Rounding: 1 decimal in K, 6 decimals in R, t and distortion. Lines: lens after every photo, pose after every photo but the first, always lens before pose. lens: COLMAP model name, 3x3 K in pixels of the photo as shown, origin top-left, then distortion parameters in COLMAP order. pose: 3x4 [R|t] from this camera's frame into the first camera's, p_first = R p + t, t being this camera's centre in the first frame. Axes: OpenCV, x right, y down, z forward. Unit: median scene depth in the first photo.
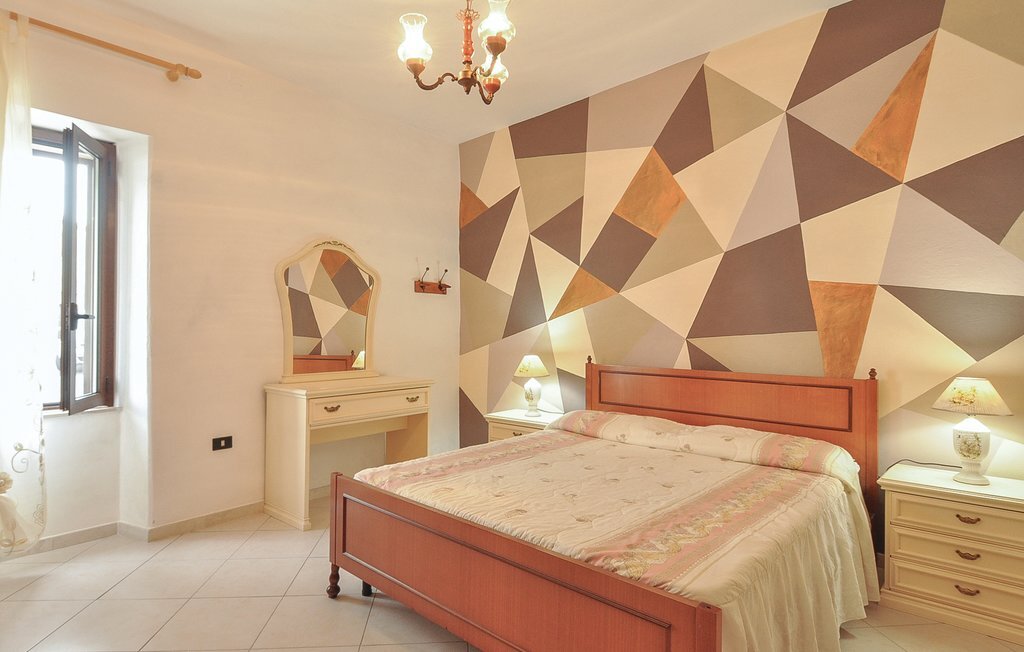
lens RADIAL K [[543.7, 0, 506.5], [0, 543.7, 334.3], [0, 0, 1]] dist [0.003237, -0.002362]
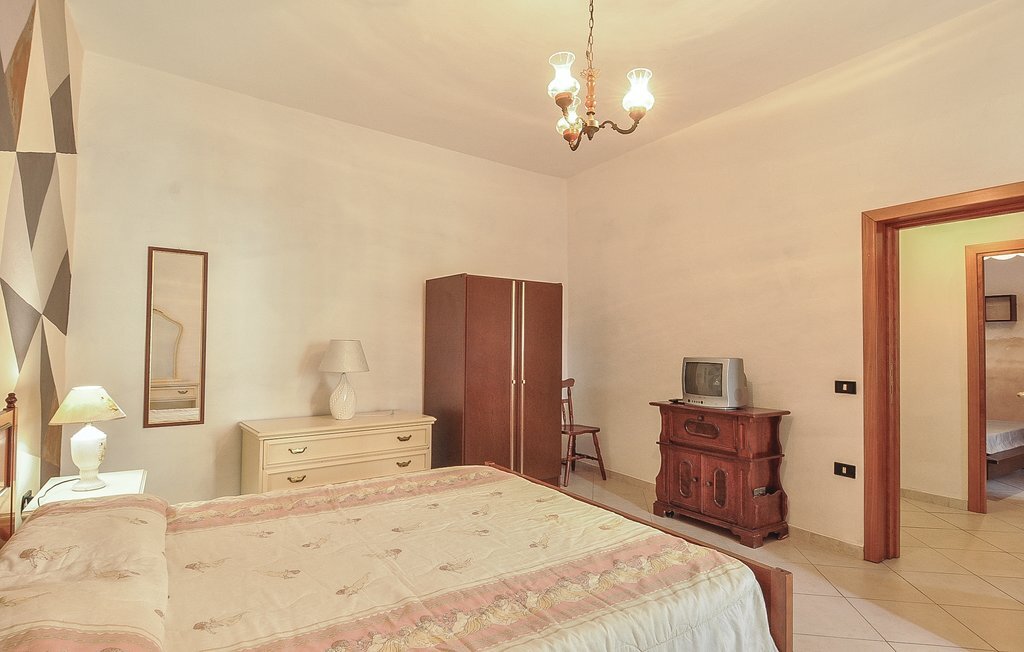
lens RADIAL K [[543.7, 0, 506.0], [0, 543.7, 330.3], [0, 0, 1]] dist [0.003237, -0.002362]
pose [[-0.965431, -0.004835, 0.260614, -0.176526], [-0.009441, 0.999821, -0.016426, -0.018945], [-0.260488, -0.018319, -0.965303, 1.854486]]
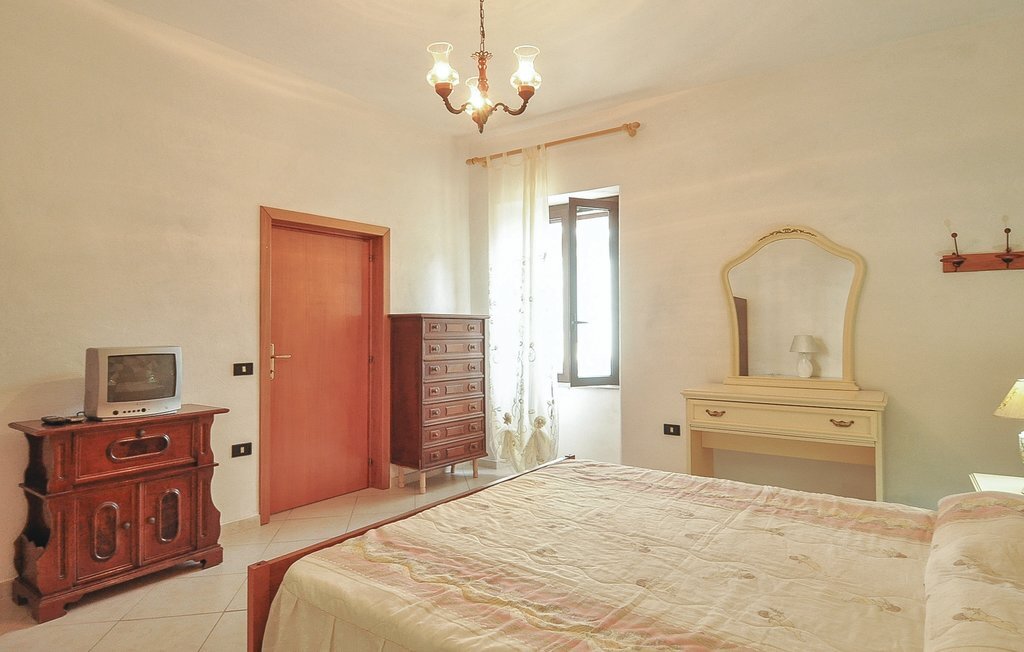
lens RADIAL K [[578.6, 0, 514.4], [0, 578.6, 316.0], [0, 0, 1]] dist [0.003859, 0.000817]
pose [[0.113044, -0.025677, -0.993258, 0.973584], [-0.004228, 0.999645, -0.026324, -0.007594], [0.993581, 0.007175, 0.112895, 0.800258]]
